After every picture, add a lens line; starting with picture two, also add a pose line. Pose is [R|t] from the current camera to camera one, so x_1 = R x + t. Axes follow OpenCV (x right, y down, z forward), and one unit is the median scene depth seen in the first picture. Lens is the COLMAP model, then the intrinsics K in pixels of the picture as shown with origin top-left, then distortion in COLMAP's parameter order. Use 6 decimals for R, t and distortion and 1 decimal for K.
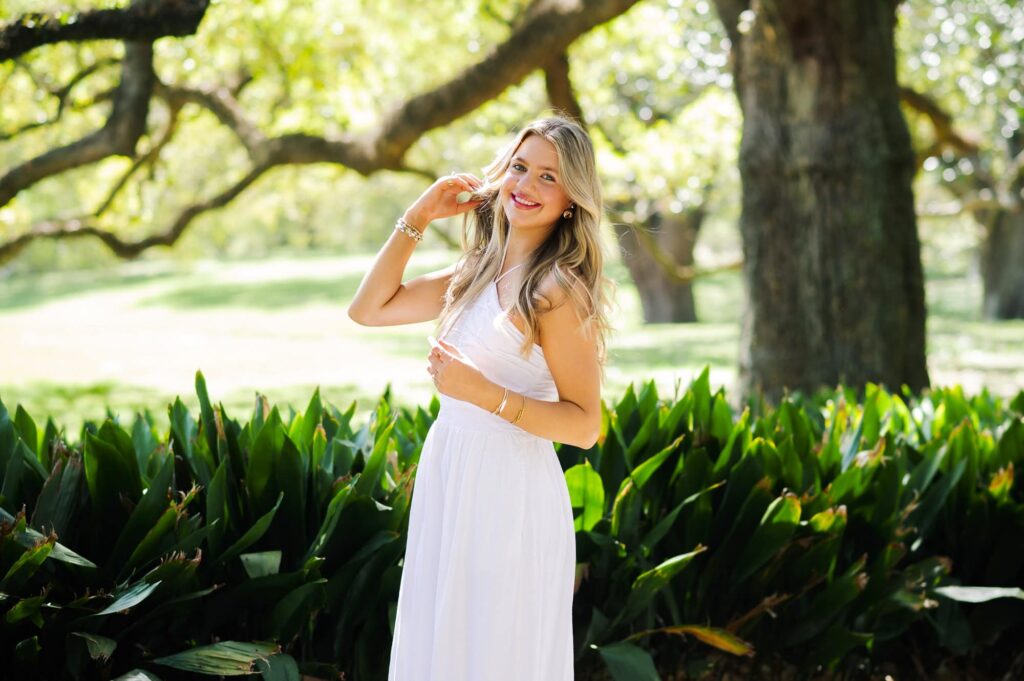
lens RADIAL K [[1740.9, 0, 481.8], [0, 1740.9, 338.9], [0, 0, 1]] dist [0.011529, 0.017568]
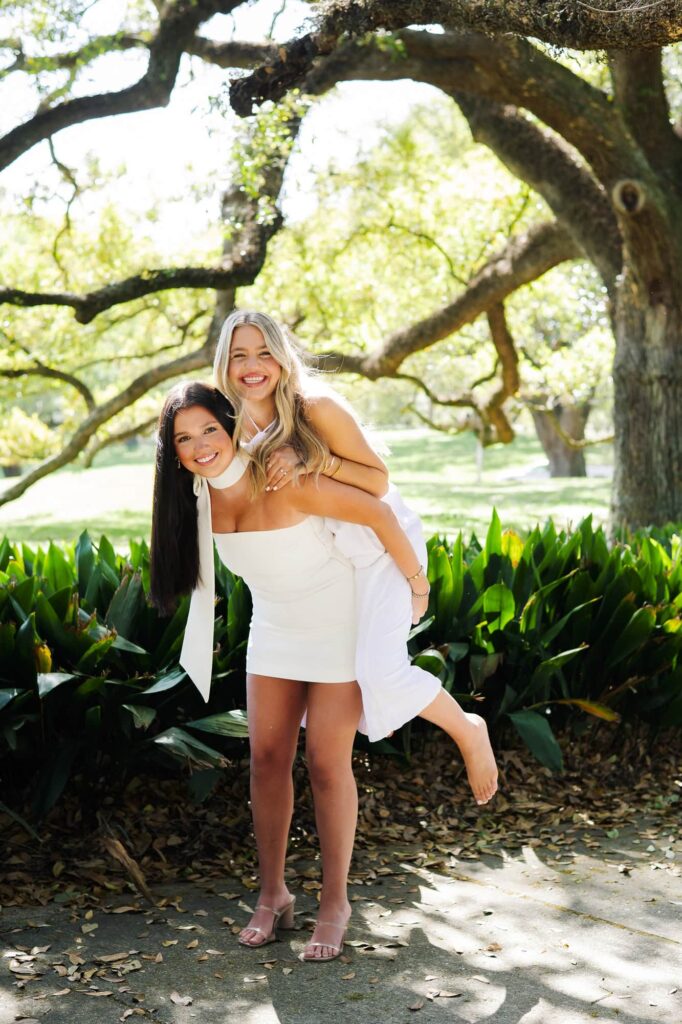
lens RADIAL K [[1278.6, 0, 341.0], [0, 1278.6, 512.0], [0, 0, 1]] dist [-0.088559, 0.004101]
pose [[0.997809, 0.013407, -0.064784, -0.017153], [-0.012506, 0.999820, 0.014284, 0.008189], [0.064964, -0.013442, 0.997797, -0.132744]]
